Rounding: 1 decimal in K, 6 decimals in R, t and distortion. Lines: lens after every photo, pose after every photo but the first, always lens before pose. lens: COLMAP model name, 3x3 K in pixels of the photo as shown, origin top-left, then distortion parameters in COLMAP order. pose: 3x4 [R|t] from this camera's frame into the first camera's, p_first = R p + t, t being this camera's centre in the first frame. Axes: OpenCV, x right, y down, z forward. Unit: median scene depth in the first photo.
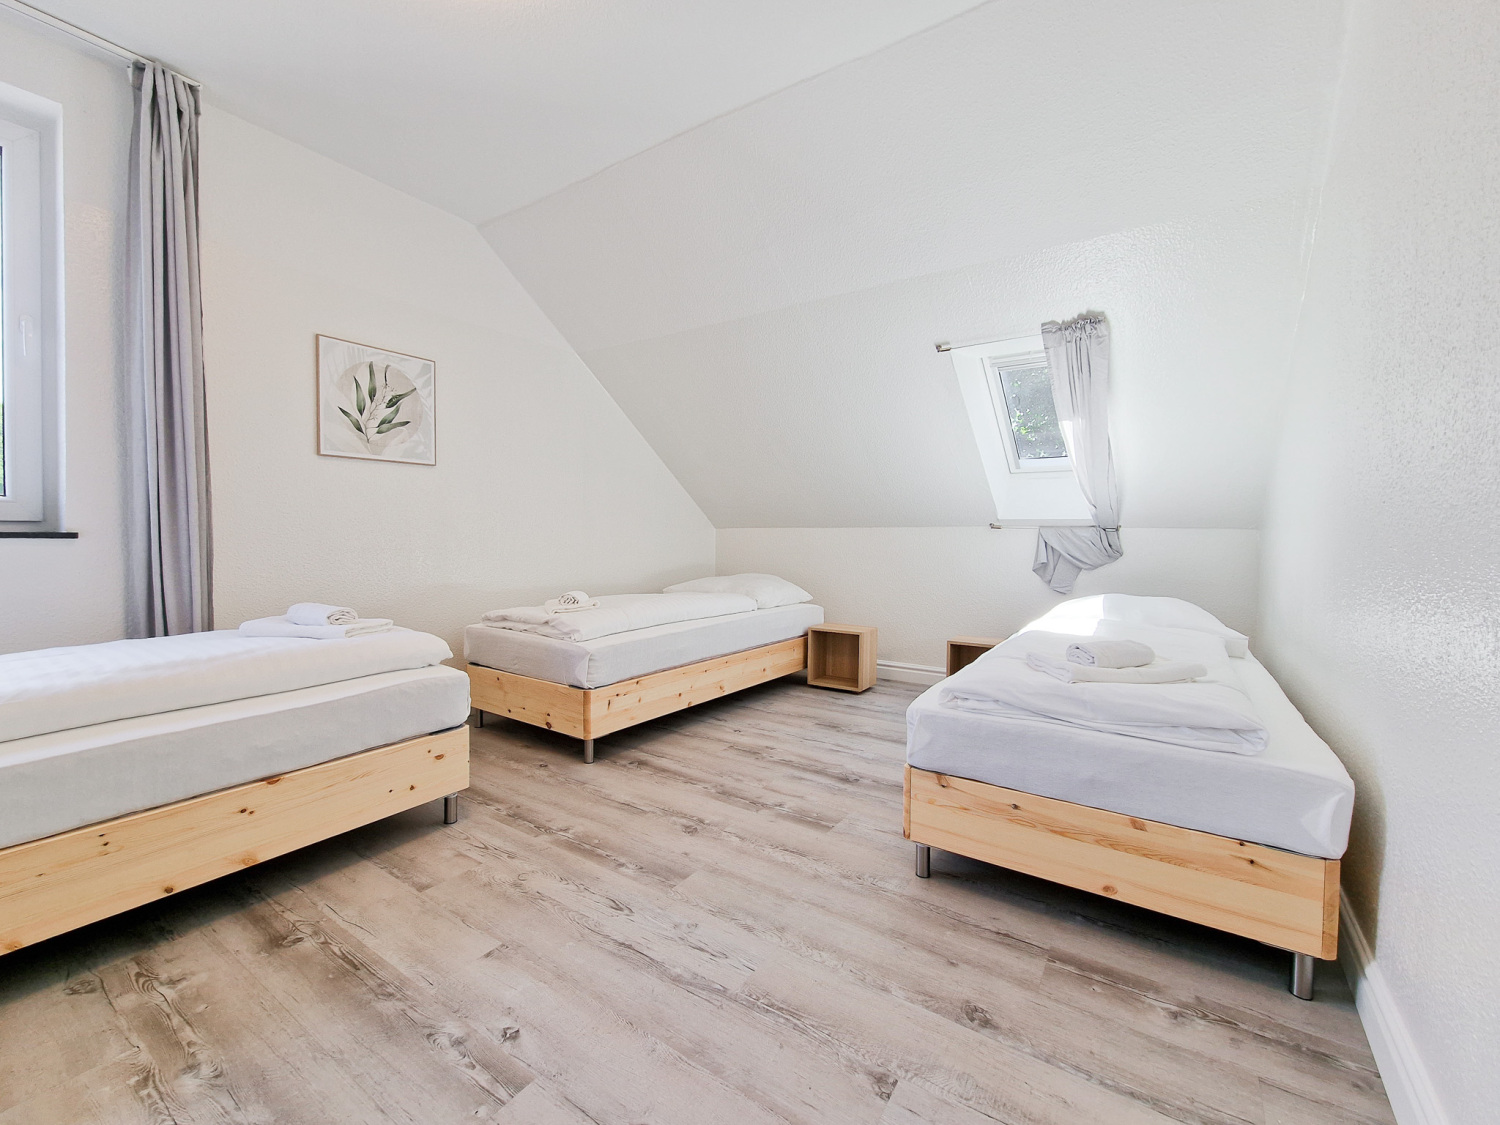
lens RADIAL K [[621.2, 0, 757.2], [0, 621.2, 548.0], [0, 0, 1]] dist [0.005997, -0.003182]
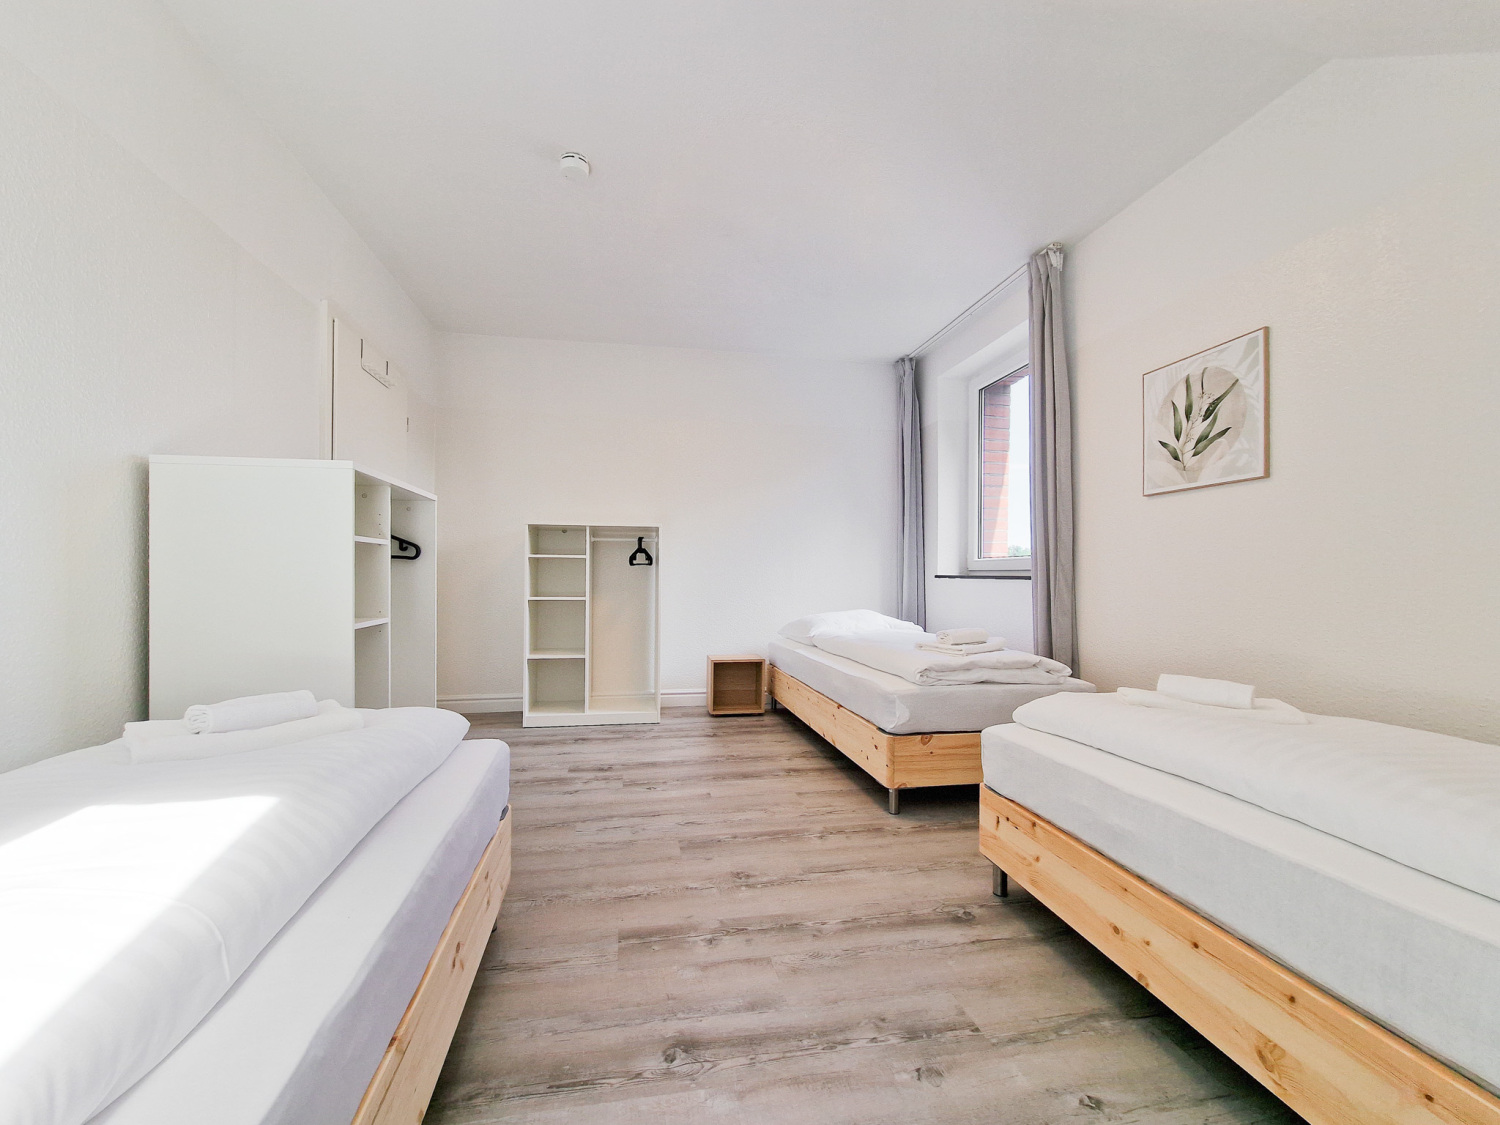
lens RADIAL K [[621.2, 0, 730.9], [0, 621.2, 569.7], [0, 0, 1]] dist [0.005997, -0.003182]
pose [[-0.728190, -0.027057, -0.684841, 0.499712], [-0.036852, 0.999321, -0.000297, -0.012108], [0.684384, 0.025021, -0.728692, 1.466240]]
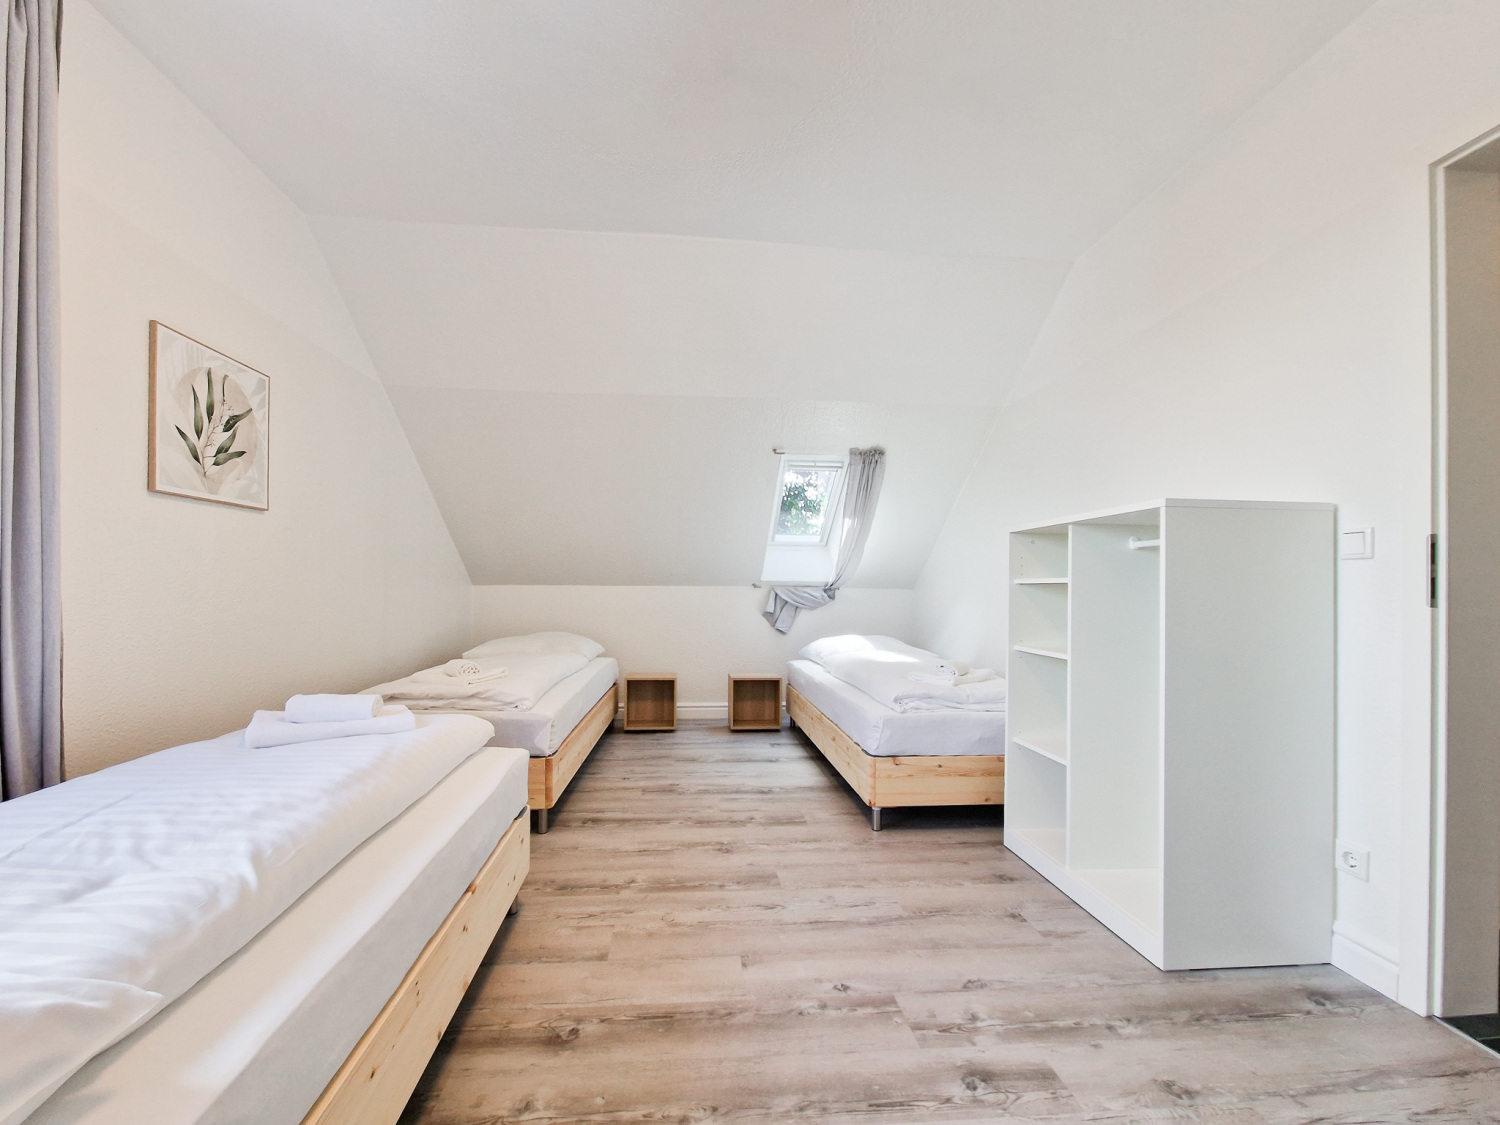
lens RADIAL K [[621.2, 0, 736.8], [0, 621.2, 582.9], [0, 0, 1]] dist [0.005997, -0.003182]
pose [[0.783702, 0.001123, 0.621136, -0.720244], [0.013085, 0.999747, -0.018316, -0.027520], [-0.620999, 0.022482, 0.783489, 0.046027]]
